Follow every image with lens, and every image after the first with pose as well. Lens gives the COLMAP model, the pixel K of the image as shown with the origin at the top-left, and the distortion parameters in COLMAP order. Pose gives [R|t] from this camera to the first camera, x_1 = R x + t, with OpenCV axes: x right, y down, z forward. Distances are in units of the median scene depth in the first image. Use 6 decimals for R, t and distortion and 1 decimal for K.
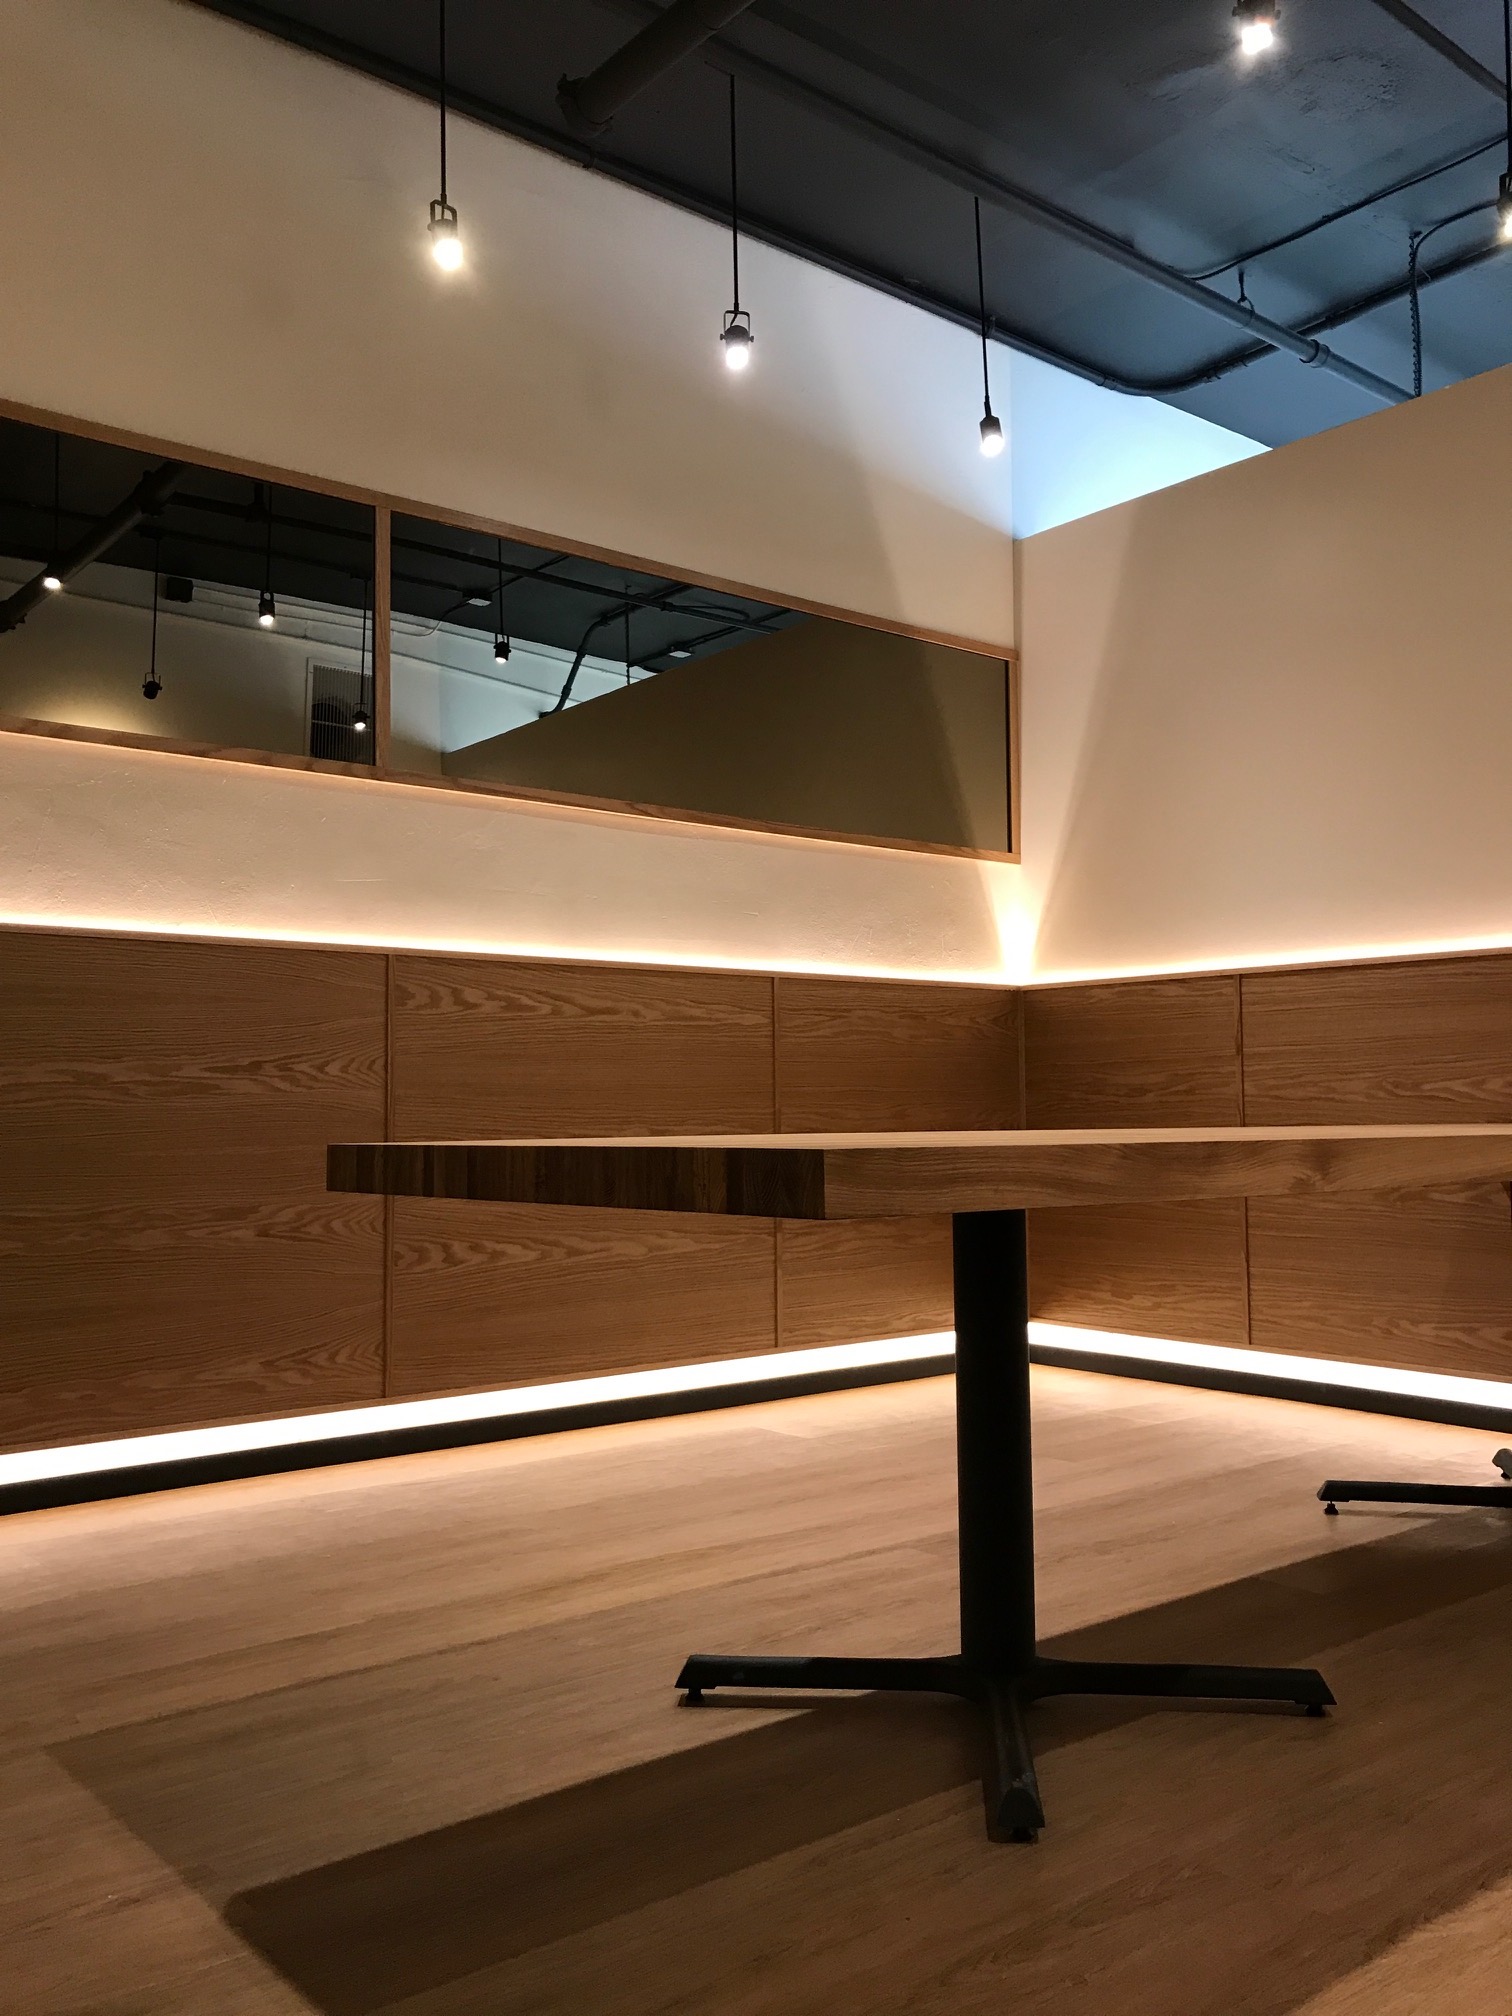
lens RADIAL K [[1661.2, 0, 753.5], [0, 1661.2, 1010.1], [0, 0, 1]] dist [0.040847, -0.026943]
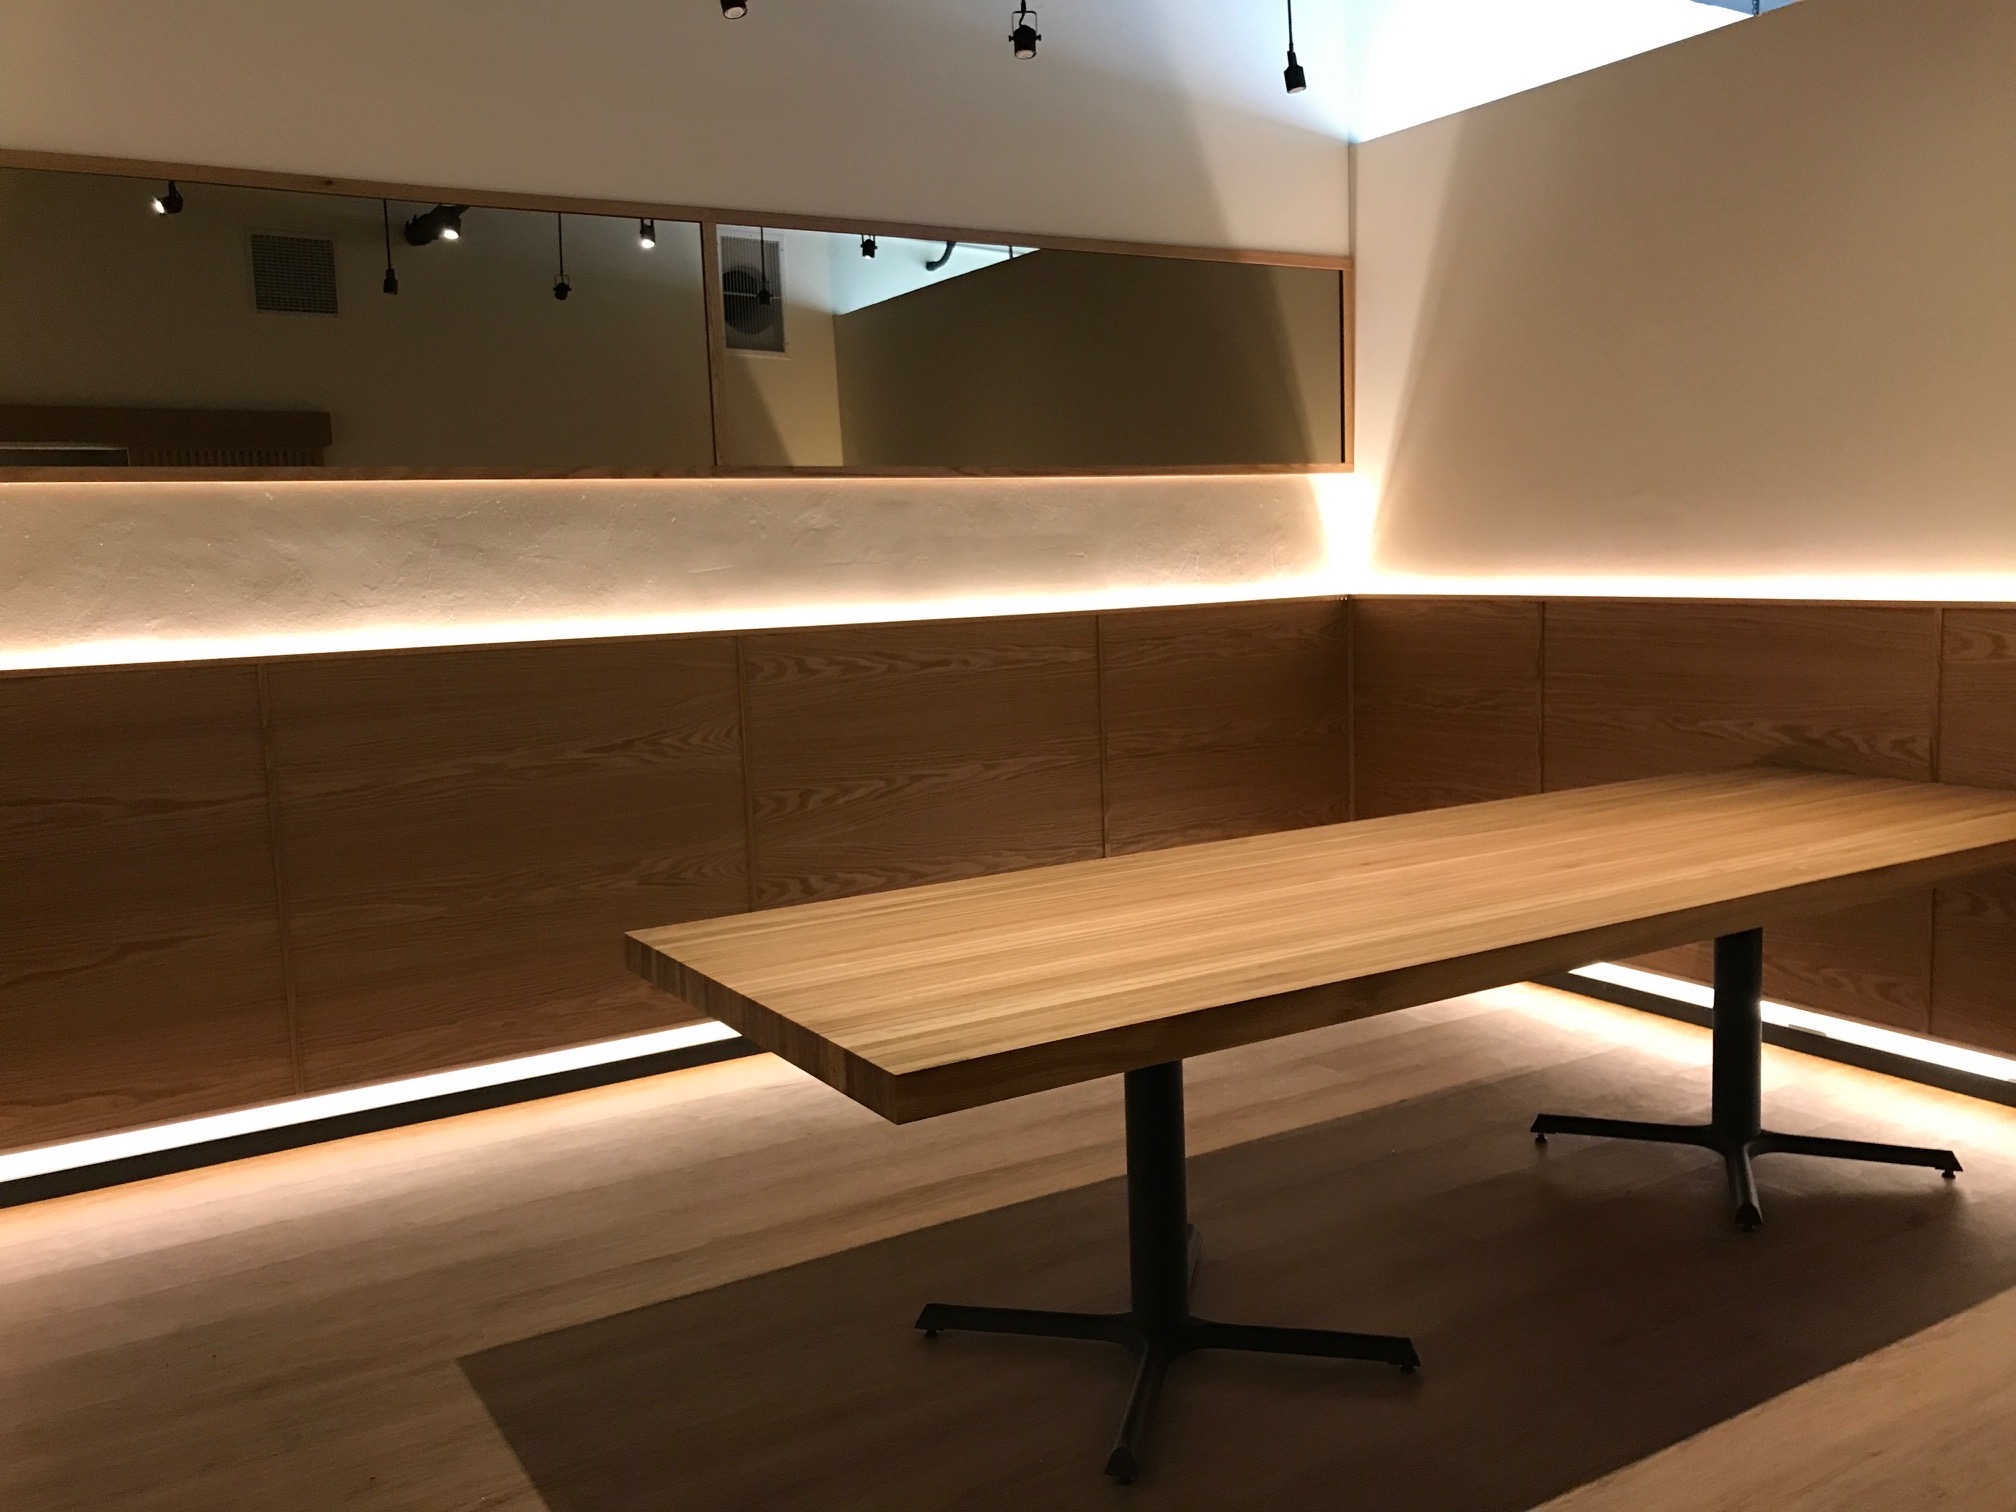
lens RADIAL K [[1661.2, 0, 1004.1], [0, 1661.2, 747.7], [0, 0, 1]] dist [0.040847, -0.026943]
pose [[0.990476, -0.010034, -0.137316, 0.125975], [0.034578, 0.983504, 0.177552, -0.164263], [0.133270, -0.180610, 0.974484, -0.108836]]
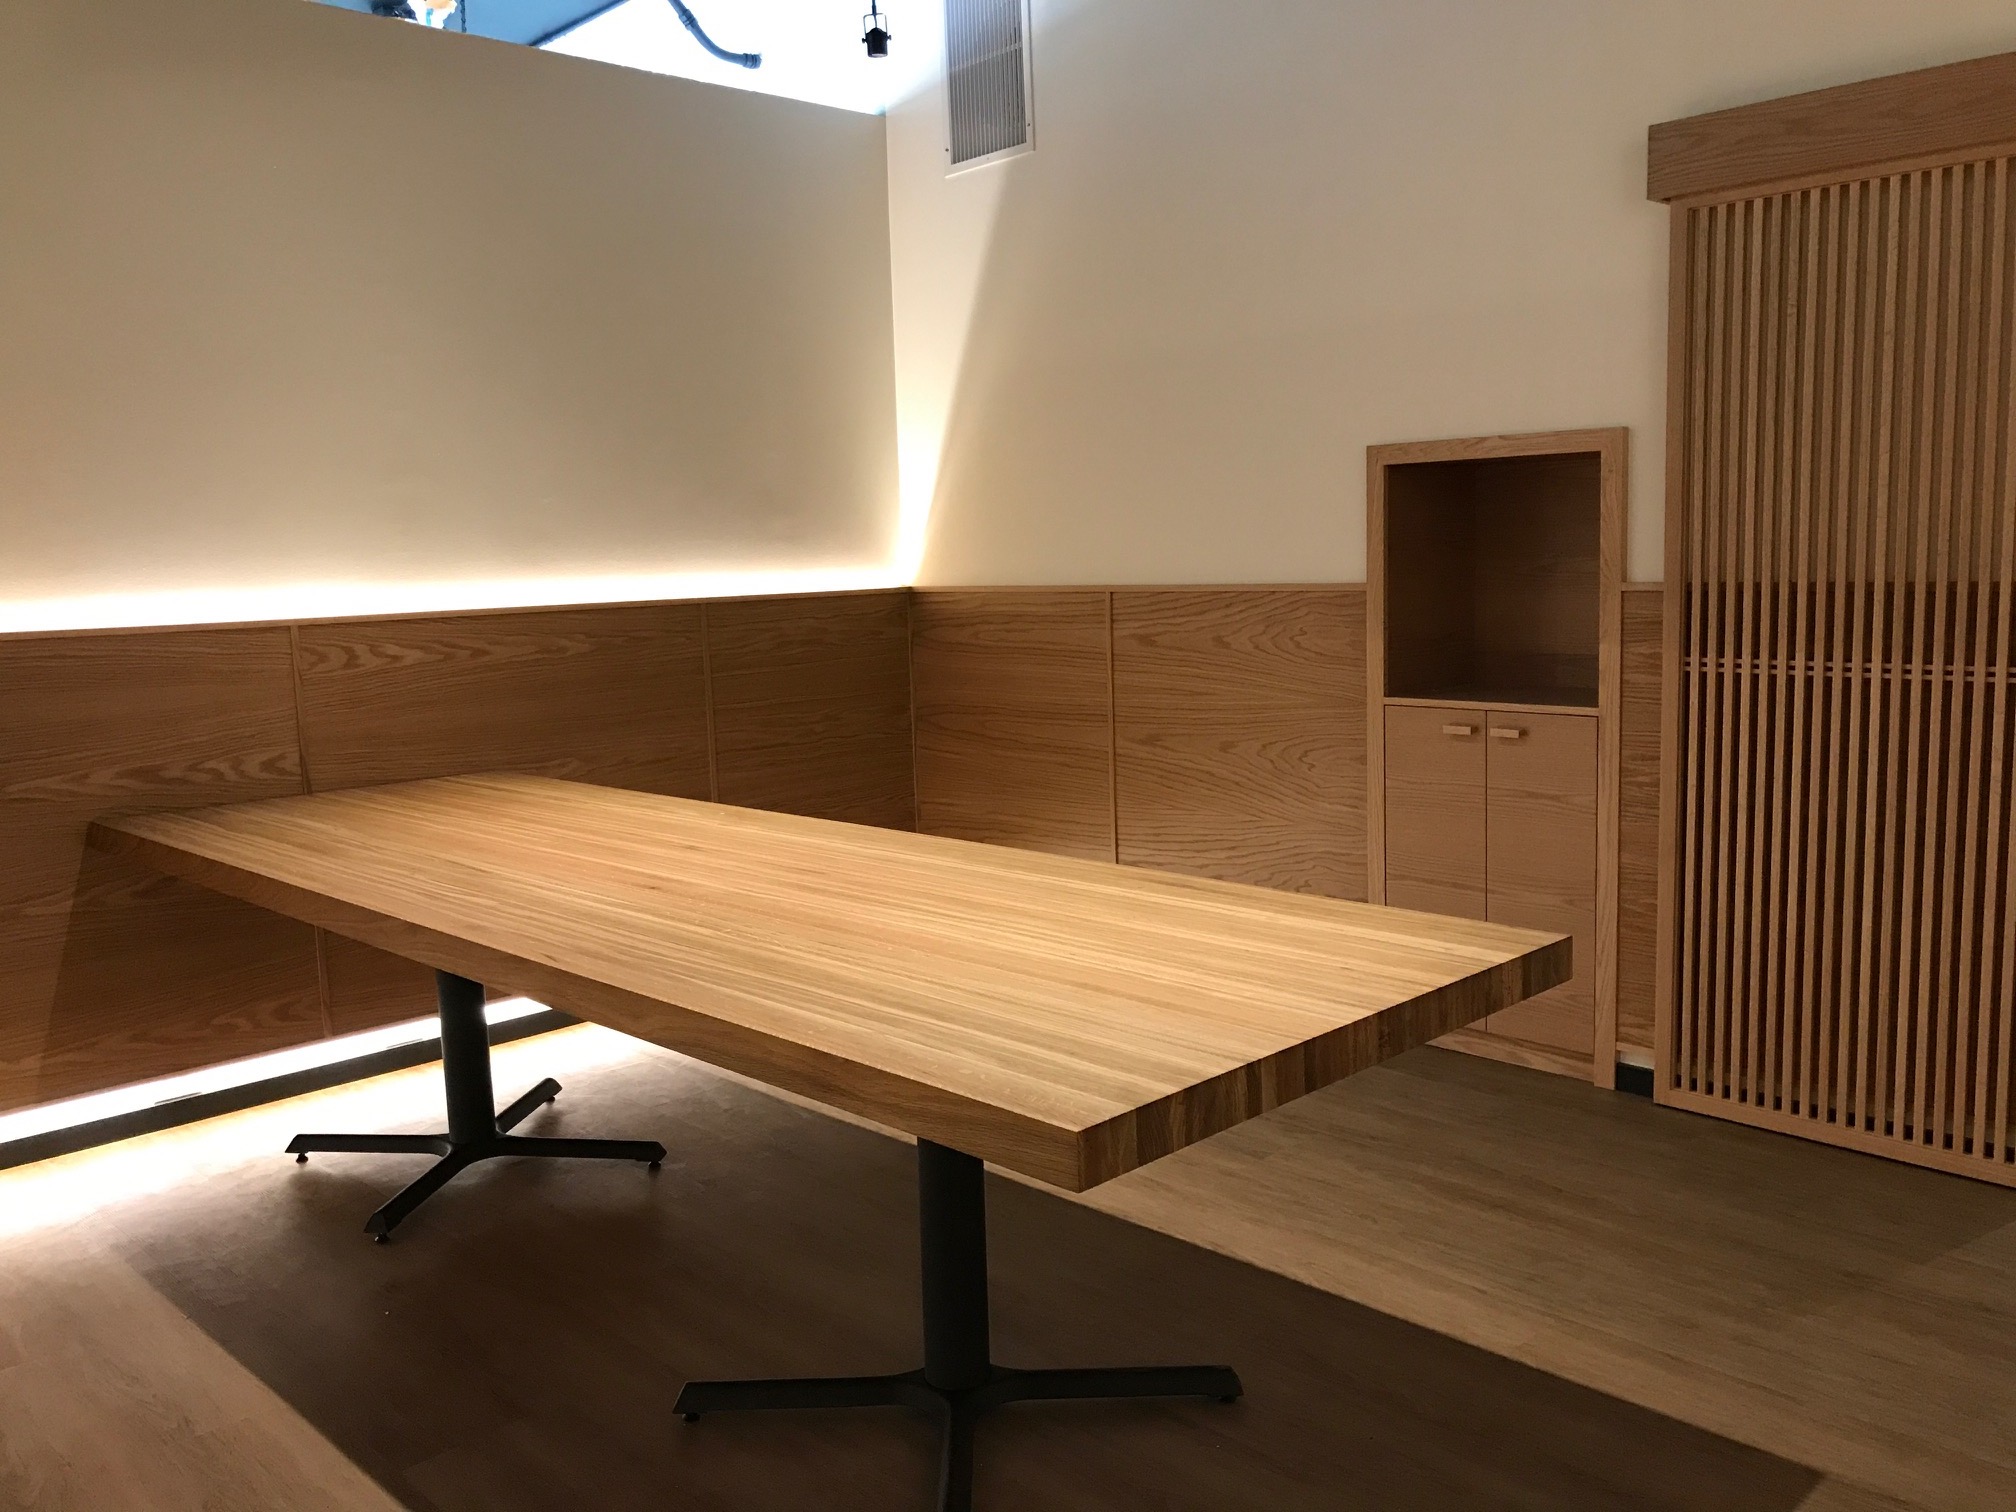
lens RADIAL K [[1661.2, 0, 1008.3], [0, 1661.2, 753.6], [0, 0, 1]] dist [0.040847, -0.026943]
pose [[-0.084175, -0.119916, 0.989209, -0.564884], [-0.024969, 0.992674, 0.118211, -0.099541], [-0.996138, -0.014749, -0.086553, 0.652366]]
